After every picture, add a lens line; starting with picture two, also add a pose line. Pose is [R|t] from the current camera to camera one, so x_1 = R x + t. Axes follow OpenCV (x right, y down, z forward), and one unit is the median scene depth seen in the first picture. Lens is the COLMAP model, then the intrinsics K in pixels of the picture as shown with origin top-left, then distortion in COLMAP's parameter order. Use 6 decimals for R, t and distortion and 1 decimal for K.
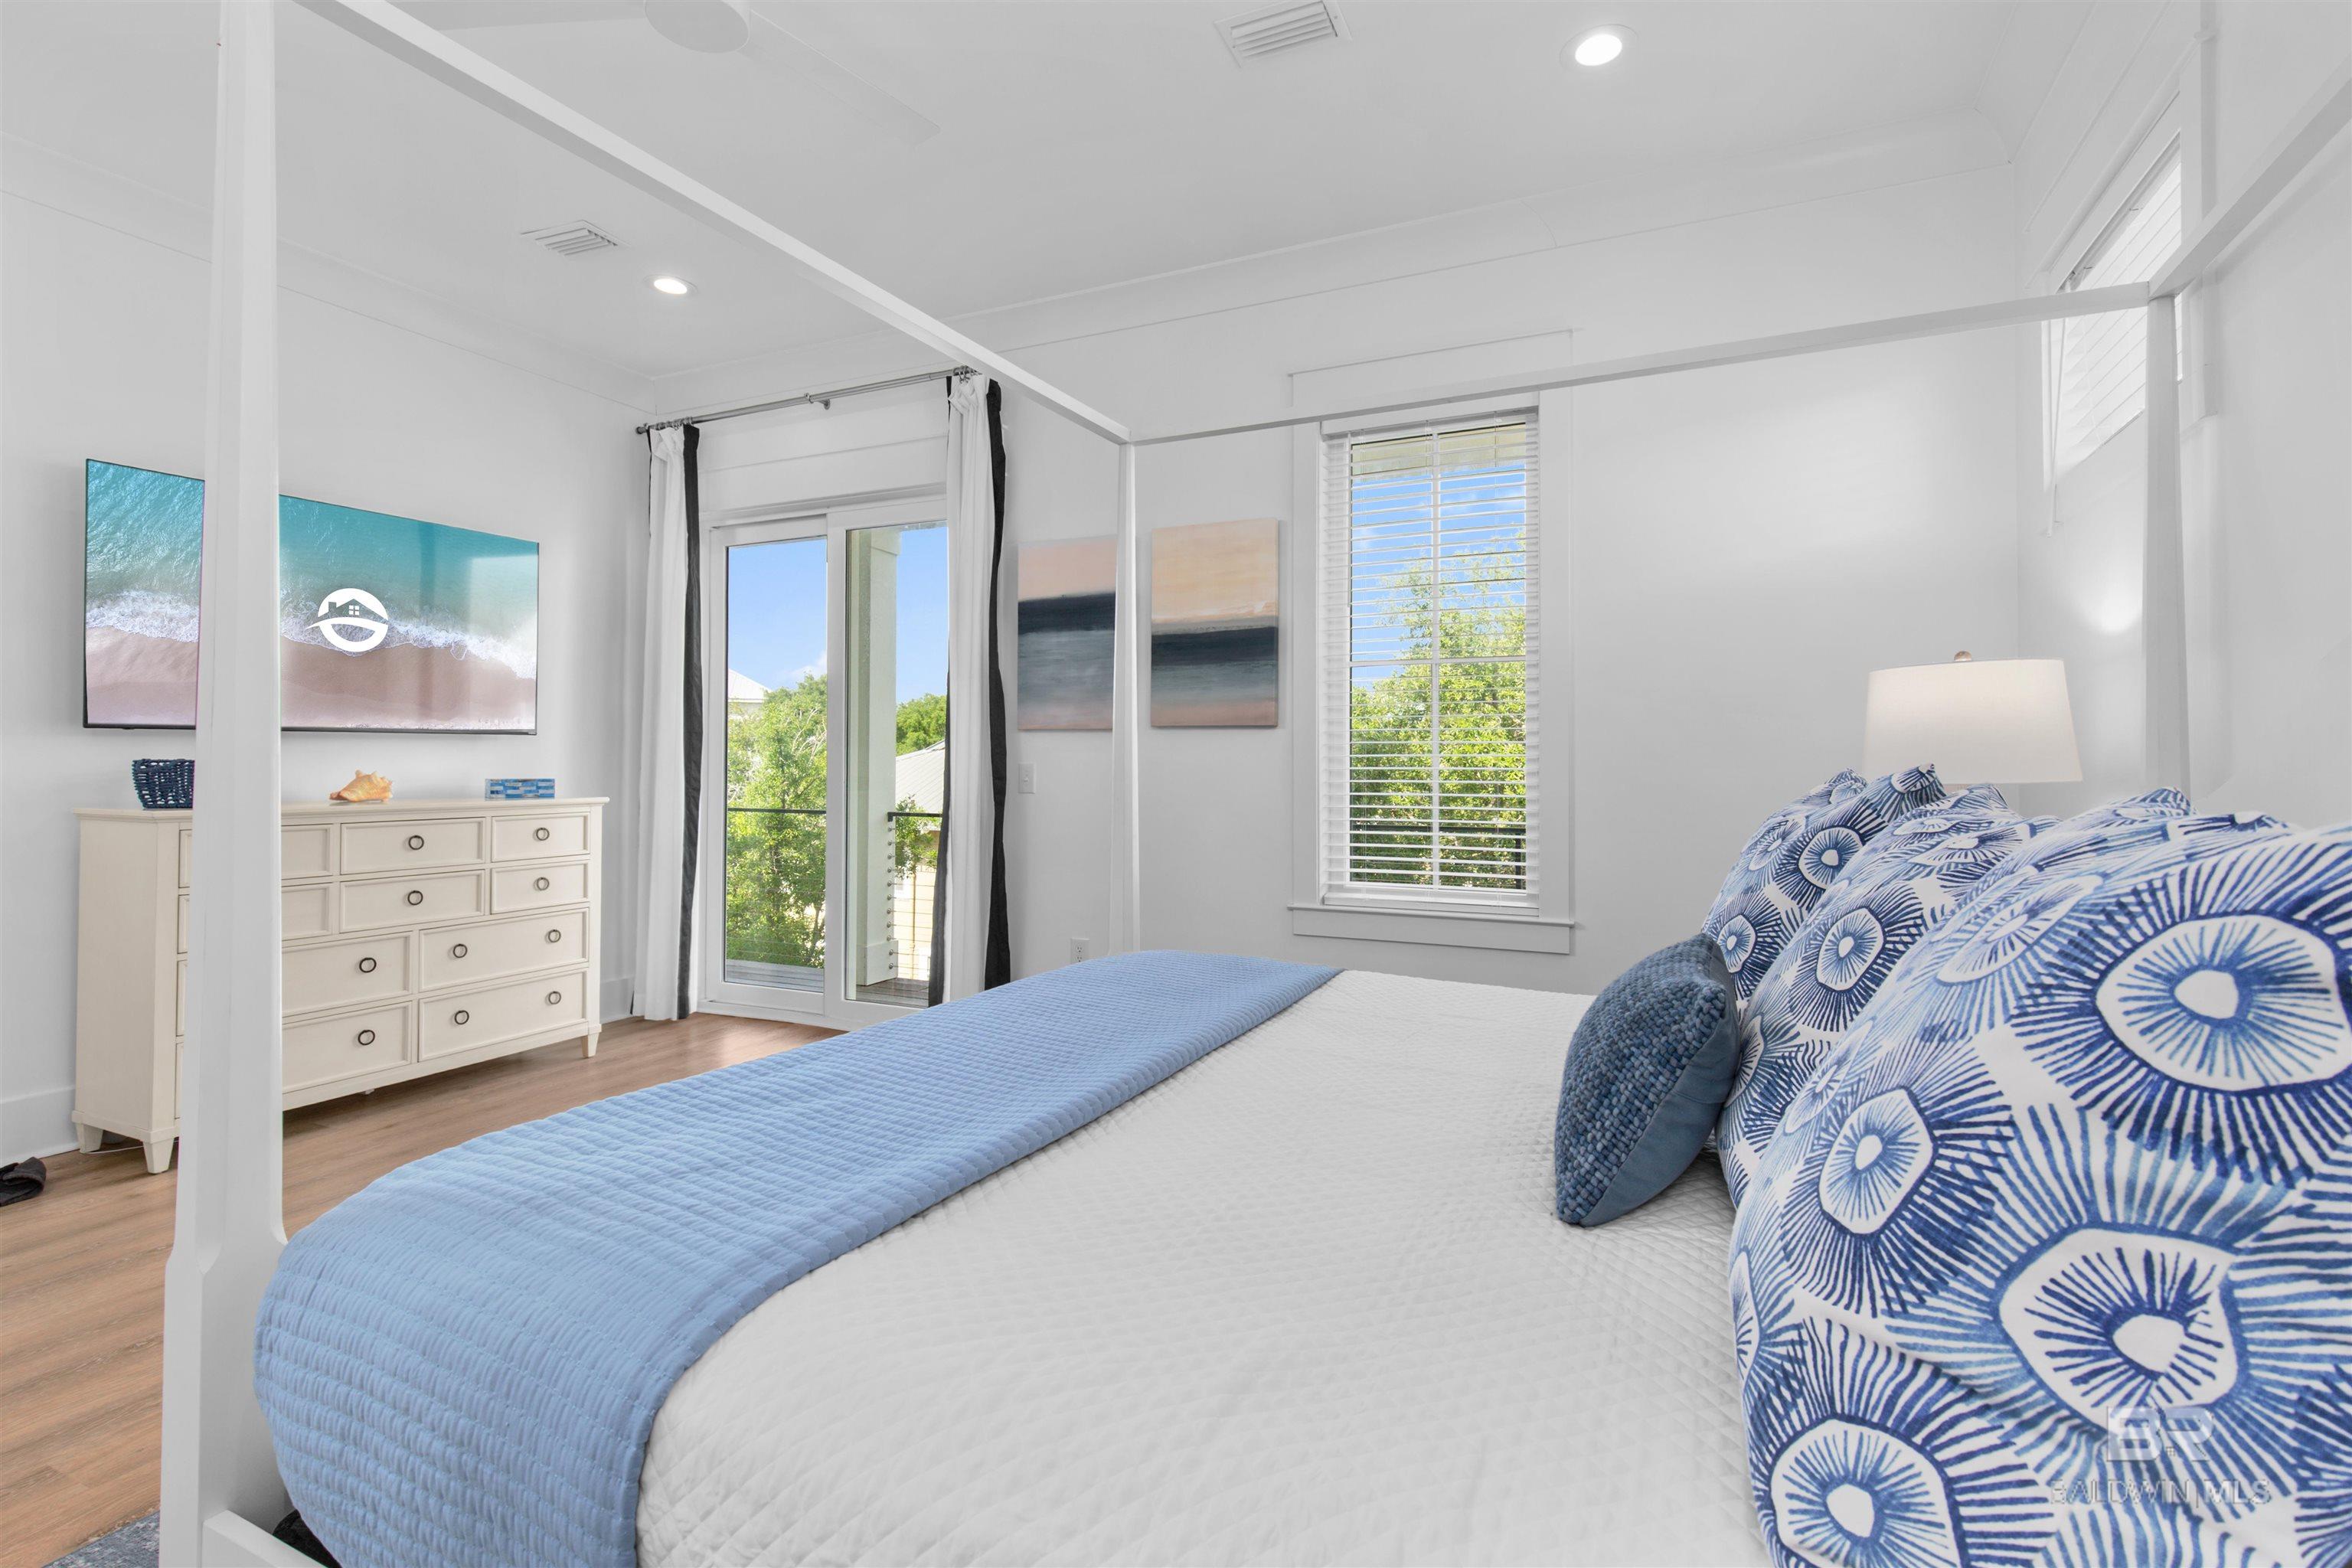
lens RADIAL K [[1090.1, 0, 1186.7], [0, 1090.1, 760.5], [0, 0, 1]] dist [-0.001081, -0.000091]
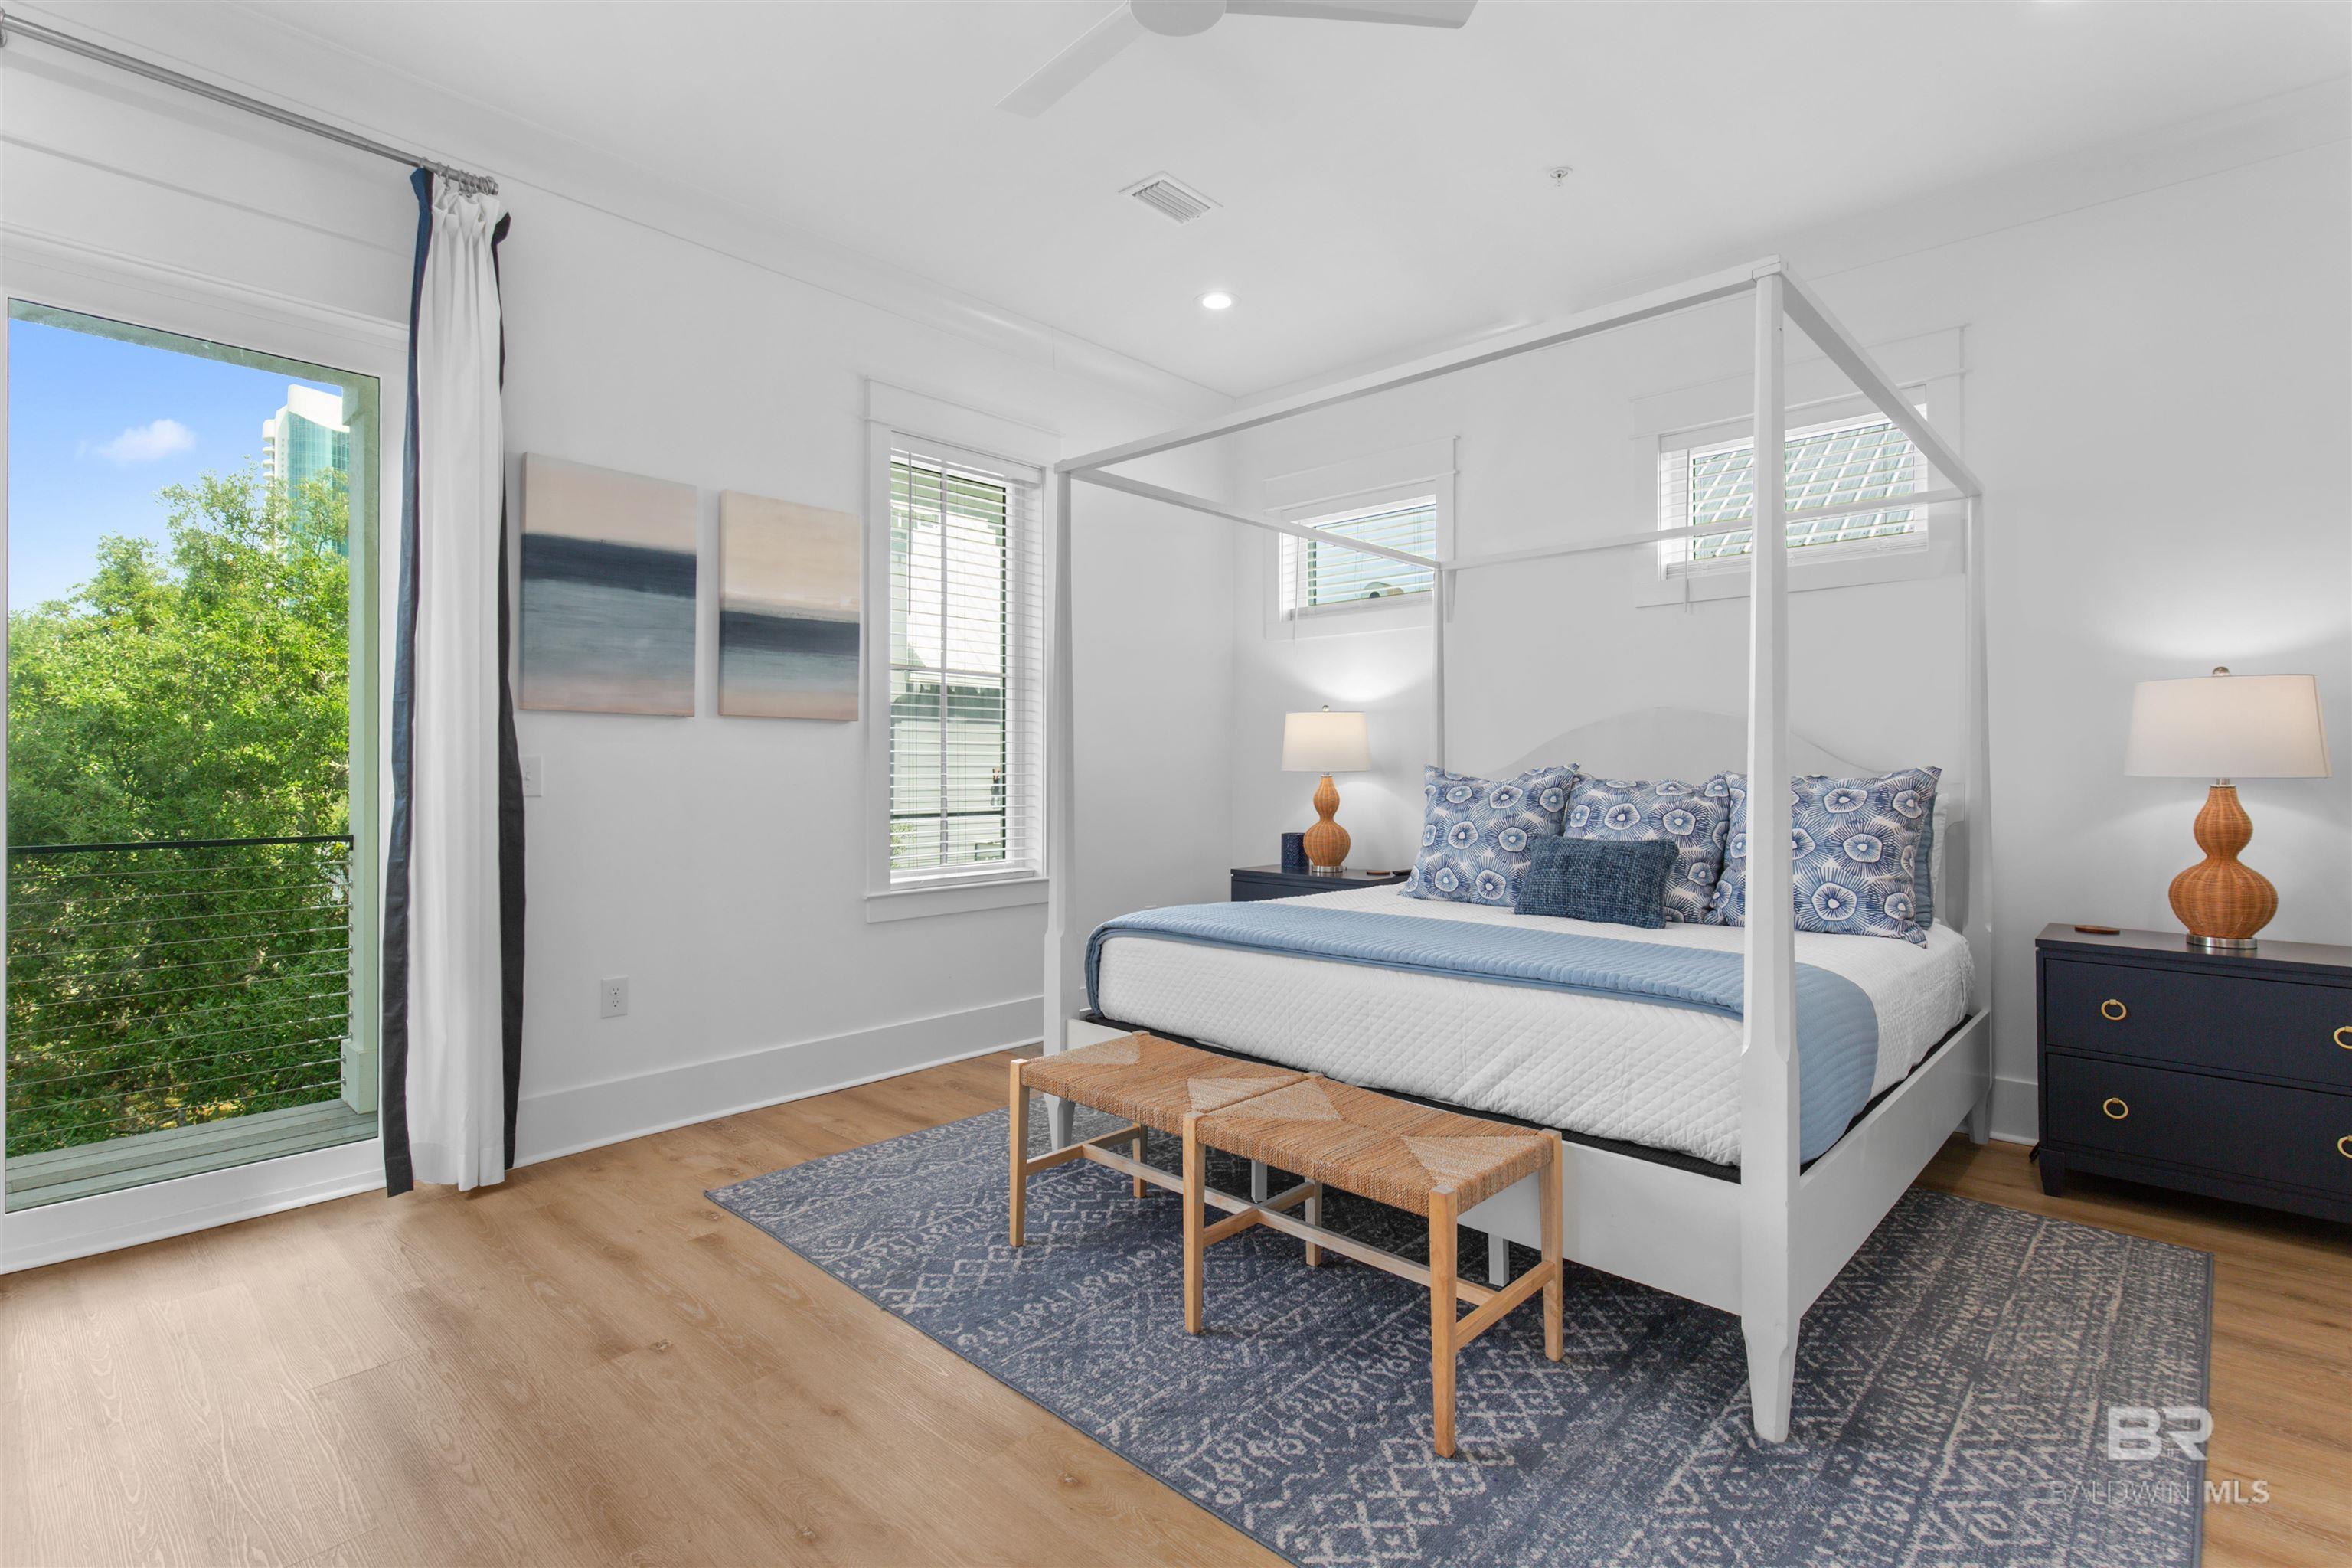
lens RADIAL K [[1090.1, 0, 1181.8], [0, 1090.1, 782.6], [0, 0, 1]] dist [-0.001081, -0.000091]
pose [[0.312883, -0.020502, 0.949570, -0.751793], [-0.008735, 0.999663, 0.024461, -0.000654], [-0.949751, -0.015948, 0.312598, 0.369296]]
